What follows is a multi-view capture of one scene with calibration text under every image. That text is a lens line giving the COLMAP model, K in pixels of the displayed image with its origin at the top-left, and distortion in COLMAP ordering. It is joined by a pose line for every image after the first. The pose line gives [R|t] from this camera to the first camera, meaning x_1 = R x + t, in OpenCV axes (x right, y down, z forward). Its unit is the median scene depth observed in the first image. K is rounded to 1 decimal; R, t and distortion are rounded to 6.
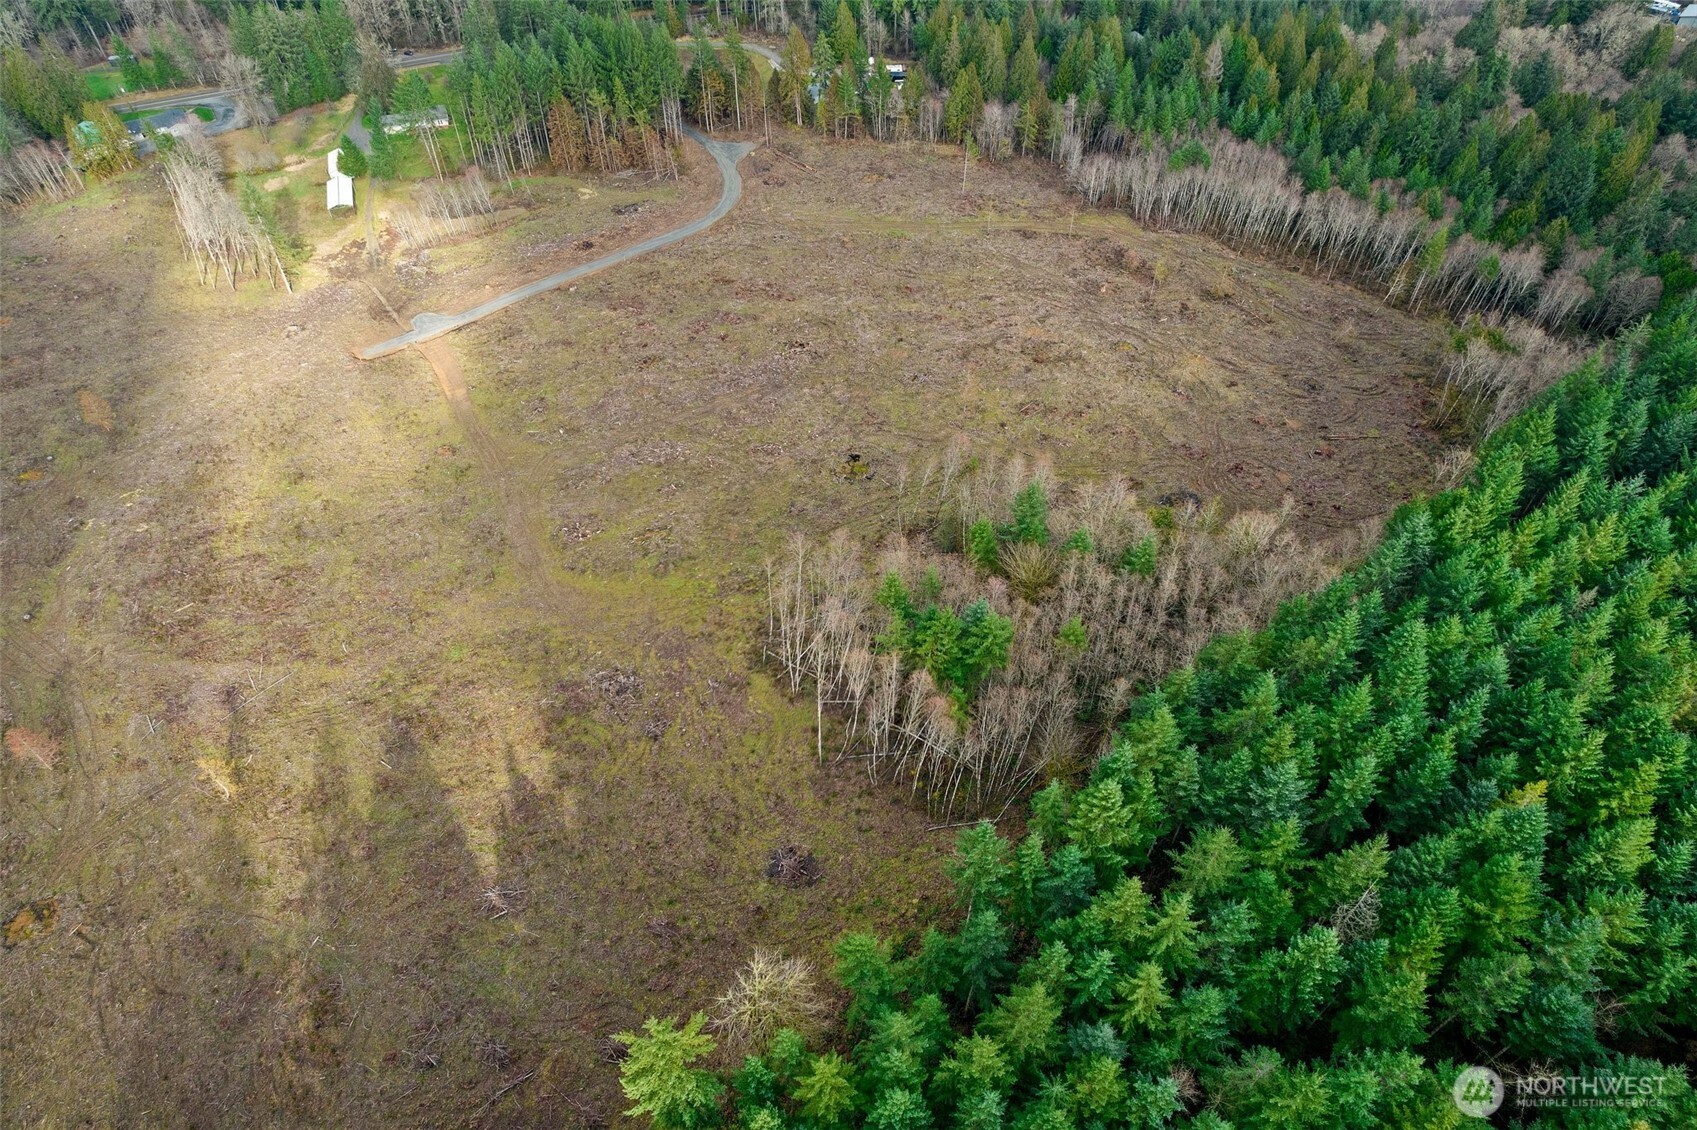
lens RADIAL K [[1103.8, 0, 851.8], [0, 1103.8, 574.2], [0, 0, 1]] dist [-0.070527, 0.059584]
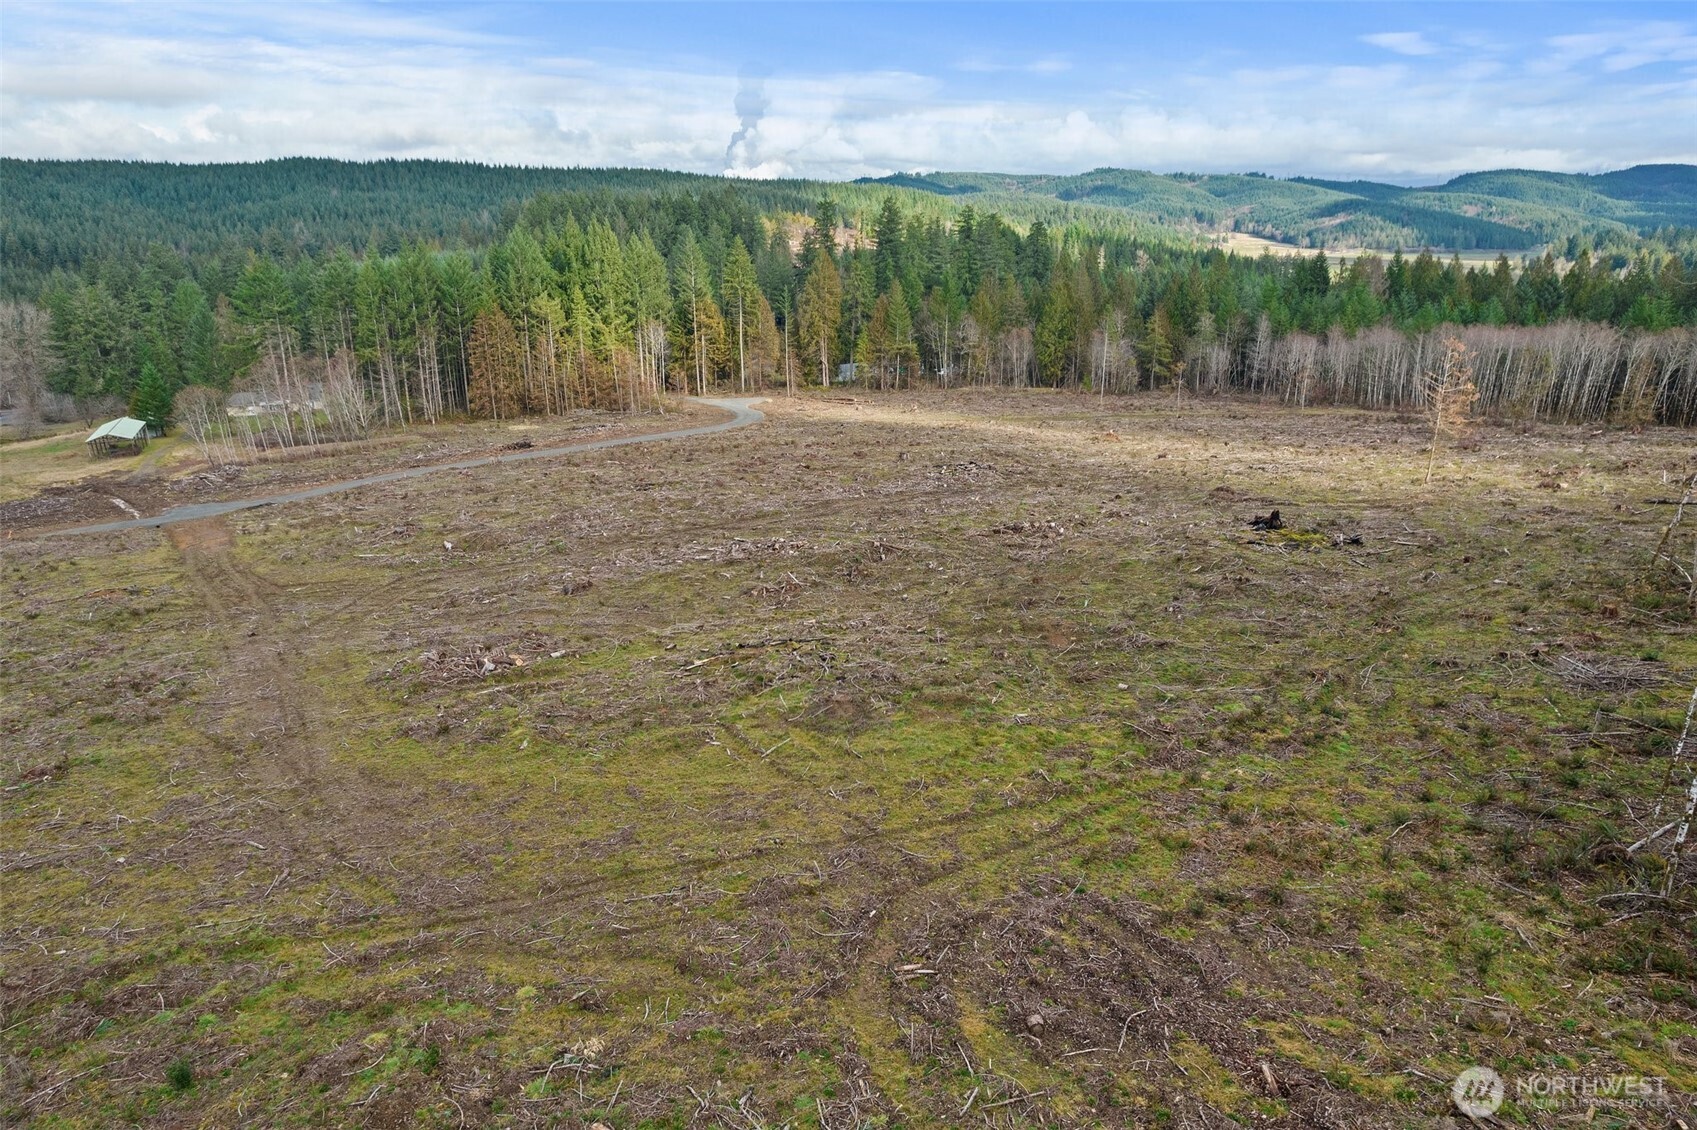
lens RADIAL K [[1103.8, 0, 851.8], [0, 1103.8, 574.2], [0, 0, 1]] dist [-0.070527, 0.059584]
pose [[0.994942, -0.037568, 0.093164, -0.126736], [0.077532, 0.876891, -0.474396, 0.052807], [-0.063872, 0.479220, 0.875368, 0.520205]]
